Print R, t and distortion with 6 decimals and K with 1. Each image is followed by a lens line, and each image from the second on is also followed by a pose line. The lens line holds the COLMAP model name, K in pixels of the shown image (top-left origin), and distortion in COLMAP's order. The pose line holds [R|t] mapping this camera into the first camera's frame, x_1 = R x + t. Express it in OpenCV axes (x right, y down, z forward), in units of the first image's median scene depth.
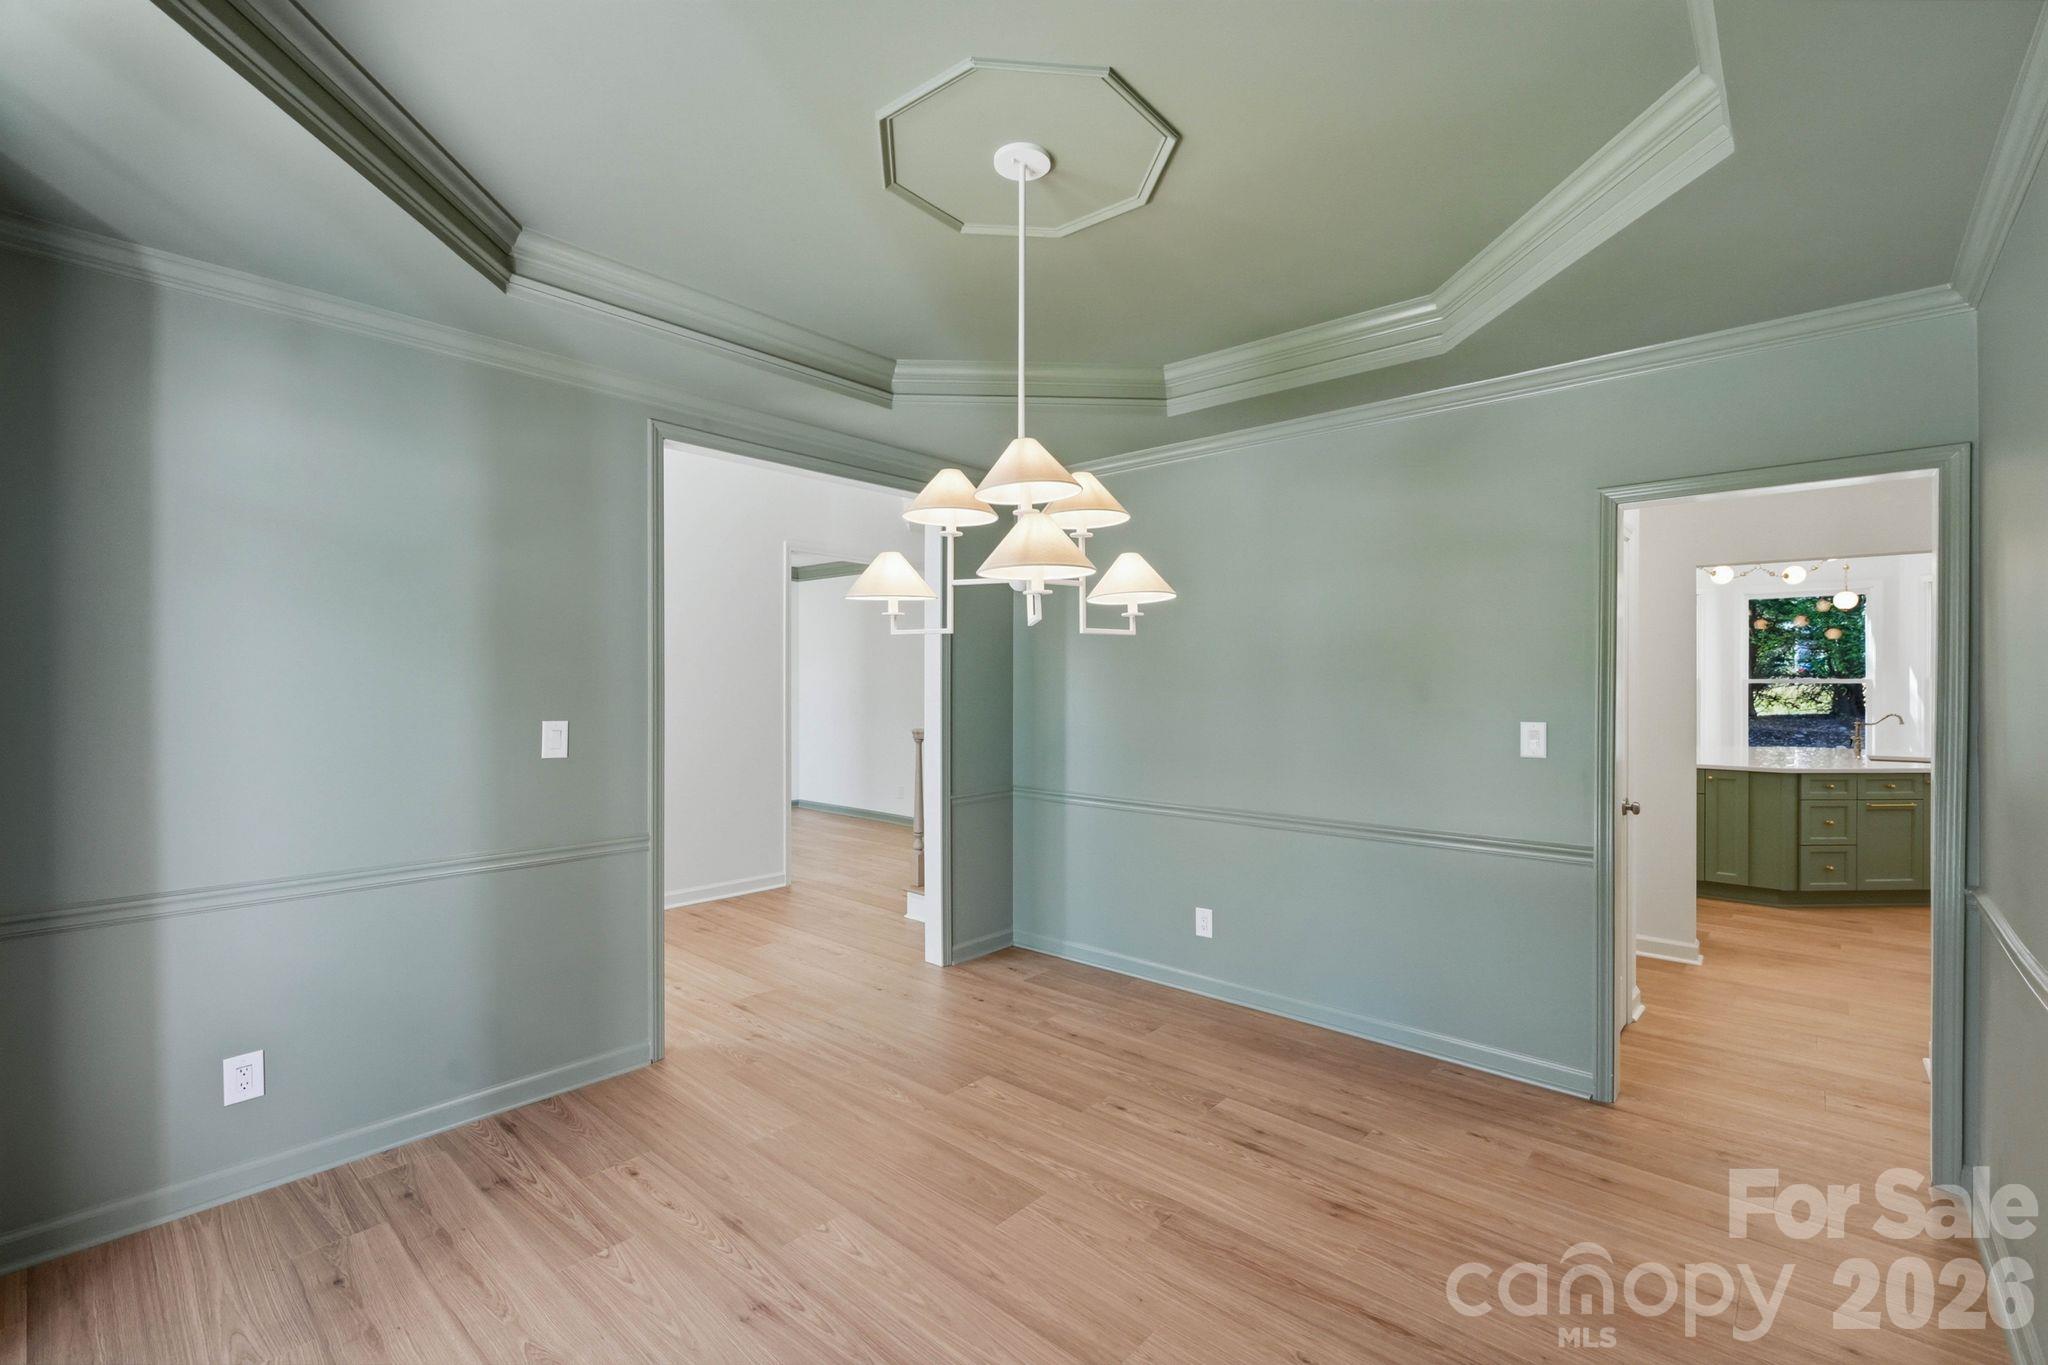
lens RADIAL K [[870.2, 0, 1024.0], [0, 870.2, 682.5], [0, 0, 1]] dist [0.000624, -0.000102]
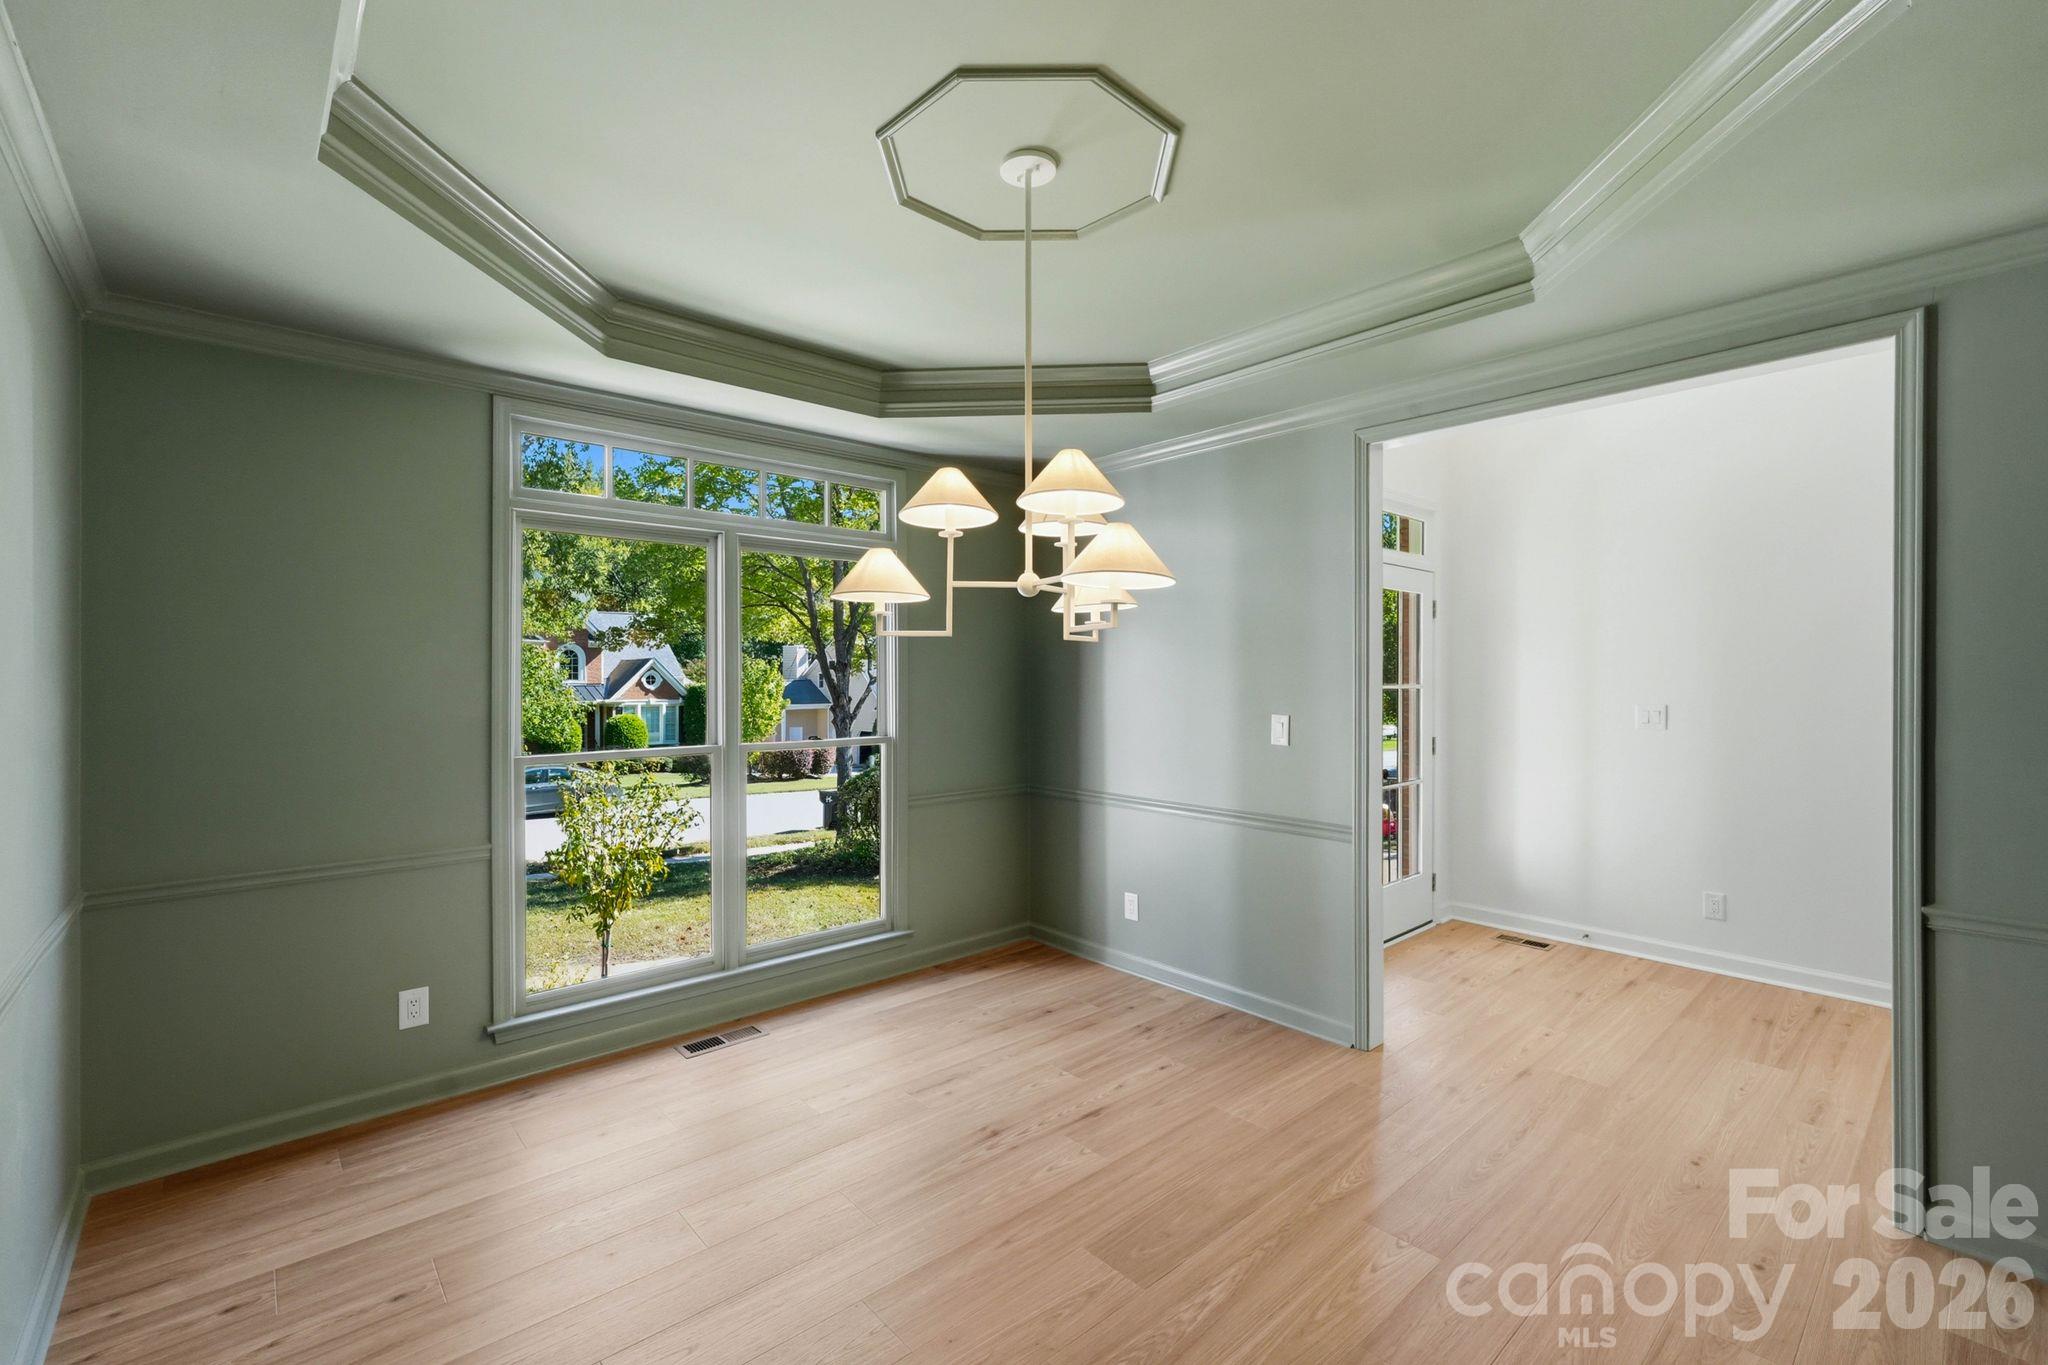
lens RADIAL K [[870.2, 0, 1024.0], [0, 870.2, 682.5], [0, 0, 1]] dist [0.000624, -0.000102]
pose [[-0.096602, 0.010649, -0.995266, 0.810292], [0.001066, 0.999943, 0.010596, -0.016288], [0.995322, -0.000037, -0.096608, 0.888430]]
